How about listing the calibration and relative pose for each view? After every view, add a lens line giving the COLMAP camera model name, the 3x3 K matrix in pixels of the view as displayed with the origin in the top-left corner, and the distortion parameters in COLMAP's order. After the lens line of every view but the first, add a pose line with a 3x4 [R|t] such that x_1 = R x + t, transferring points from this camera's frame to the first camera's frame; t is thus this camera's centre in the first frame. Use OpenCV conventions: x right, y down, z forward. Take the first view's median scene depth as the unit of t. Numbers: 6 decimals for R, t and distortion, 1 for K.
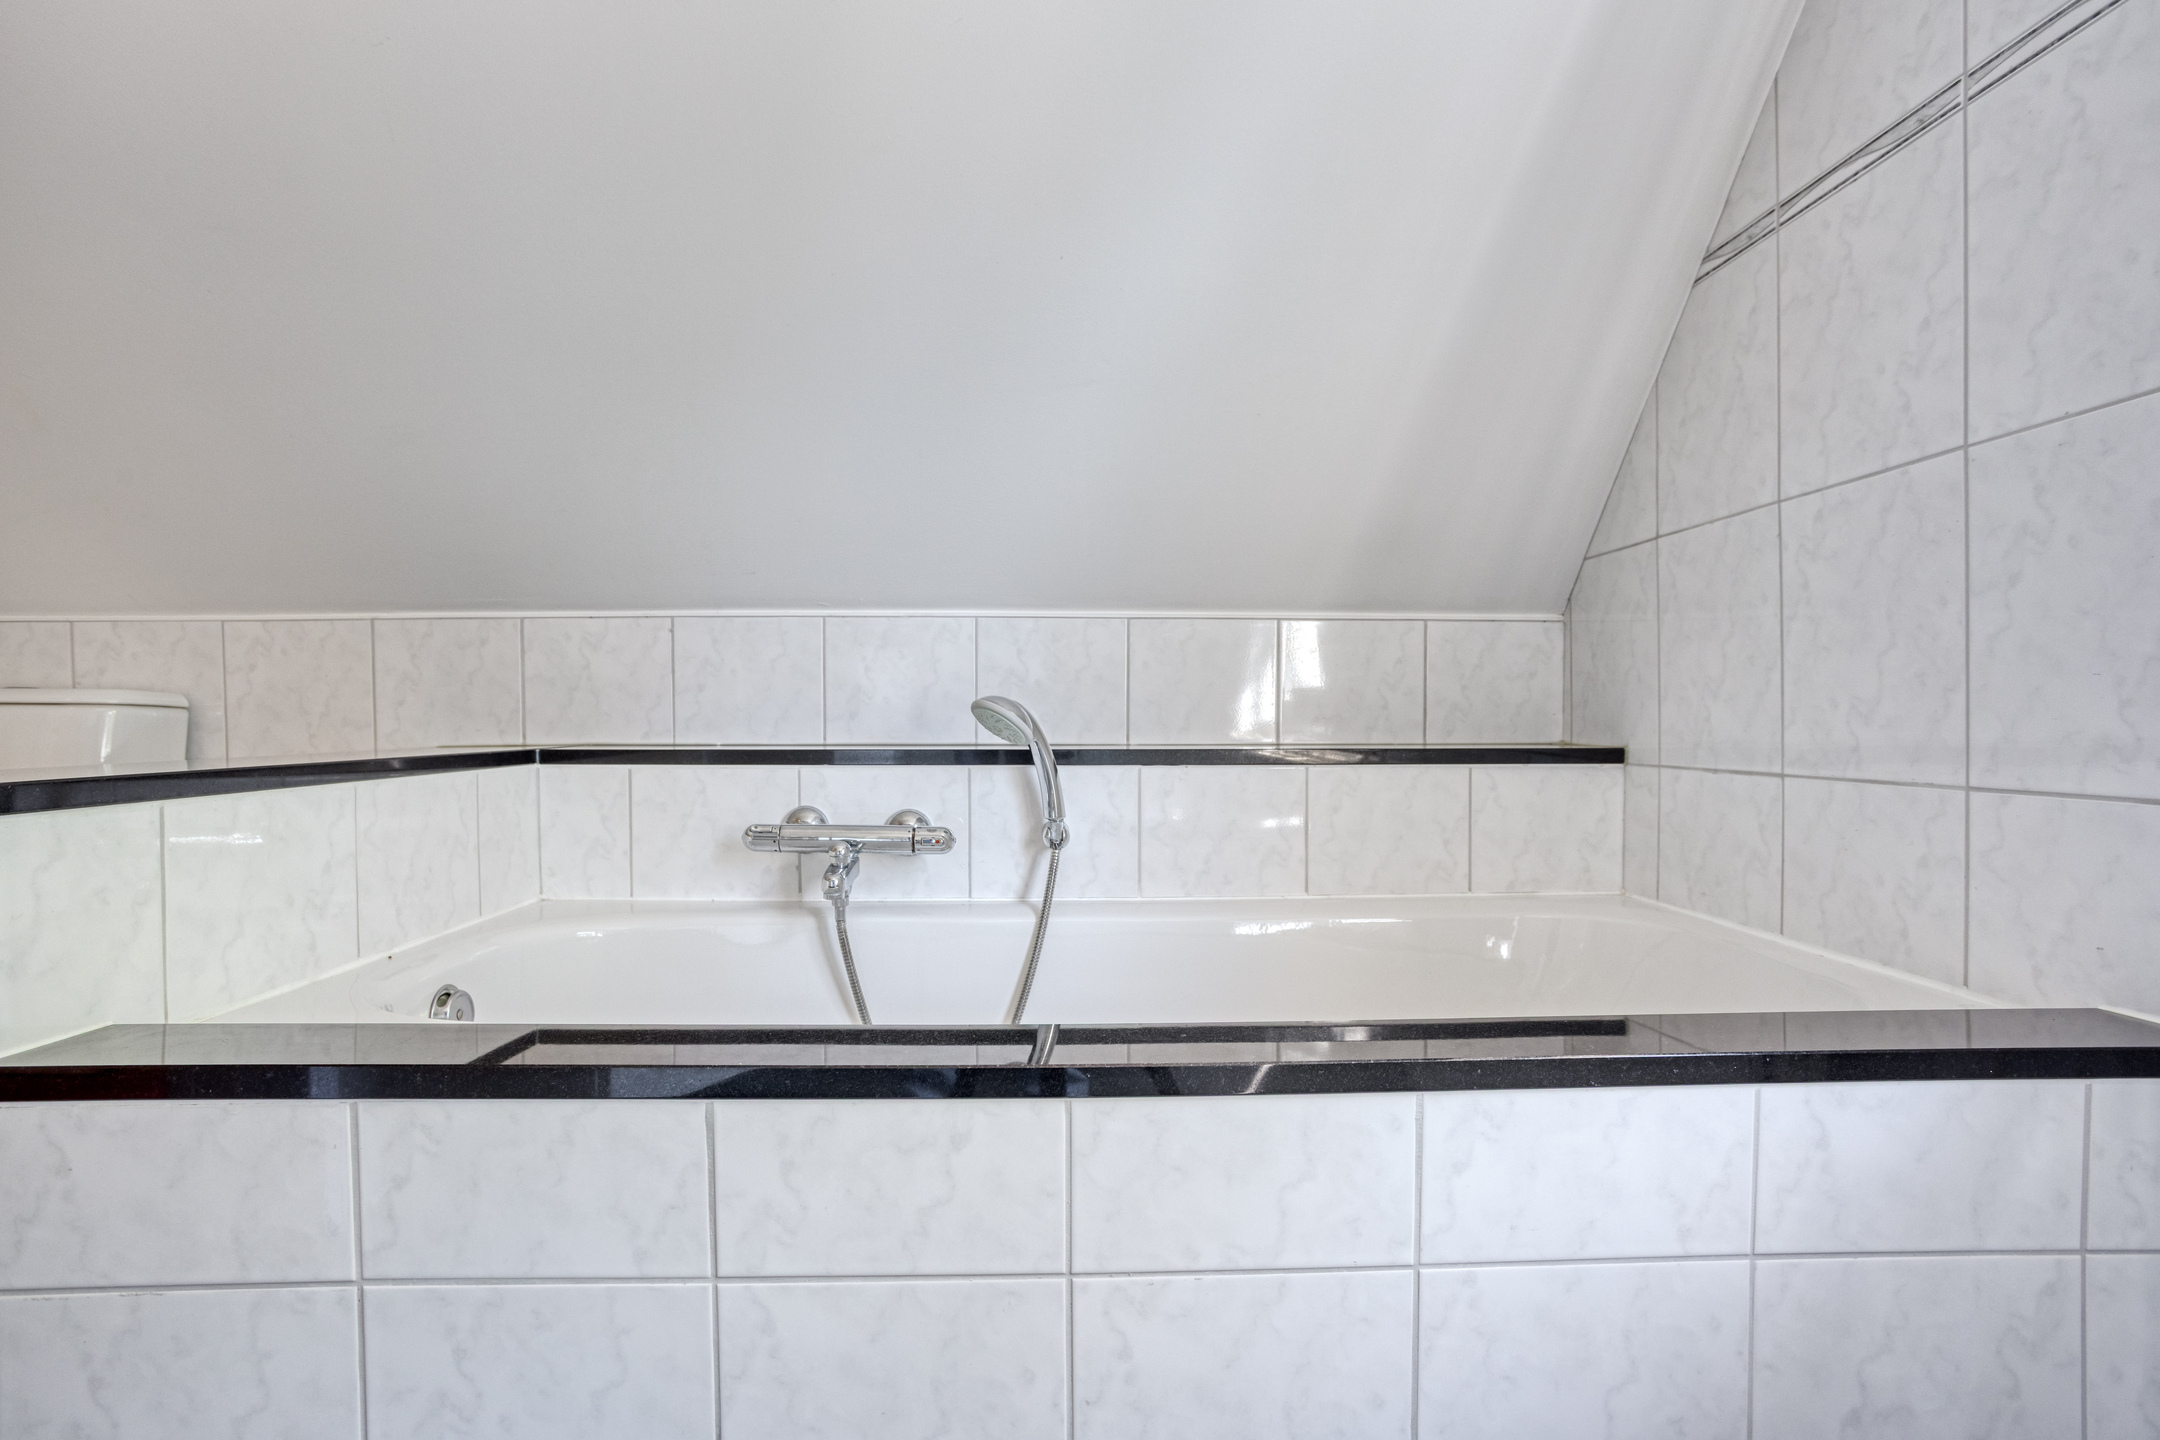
lens RADIAL K [[1067.0, 0, 1080.0], [0, 1067.0, 720.0], [0, 0, 1]] dist [-0.063623, 0.035531]
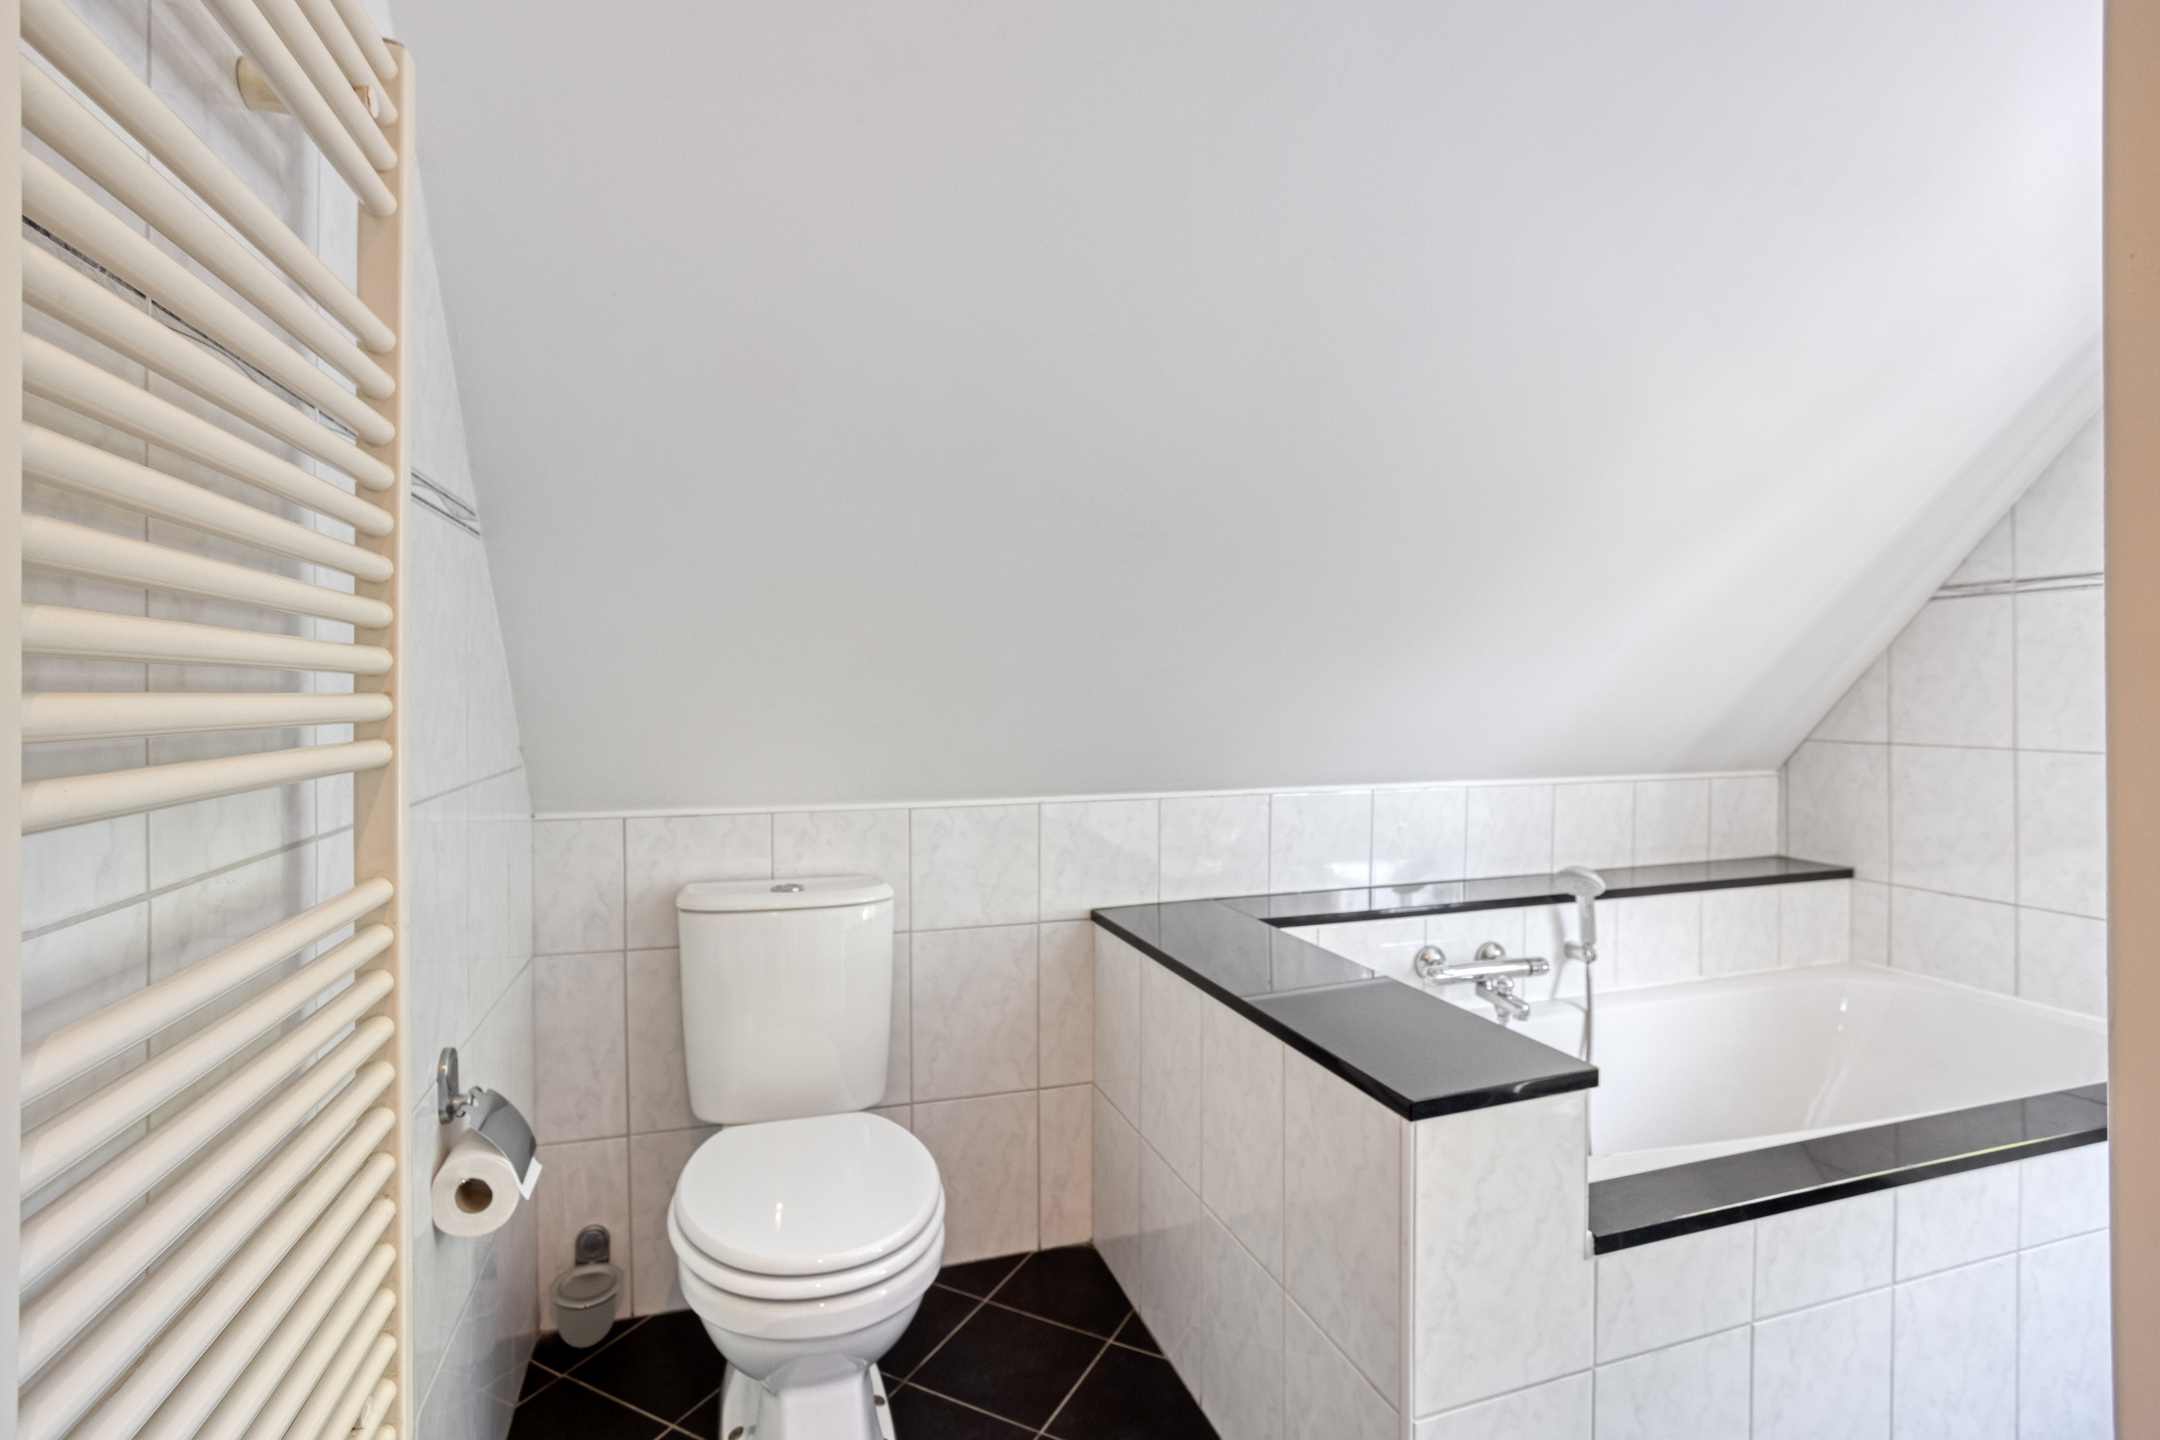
lens RADIAL K [[1064.9, 0, 1053.8], [0, 1064.9, 674.1], [0, 0, 1]] dist [-0.060535, 0.030930]
pose [[0.956806, 0.004817, 0.290687, -1.108372], [-0.002715, 0.999967, -0.007633, -0.254553], [-0.290715, 0.006514, 0.956788, -0.158875]]
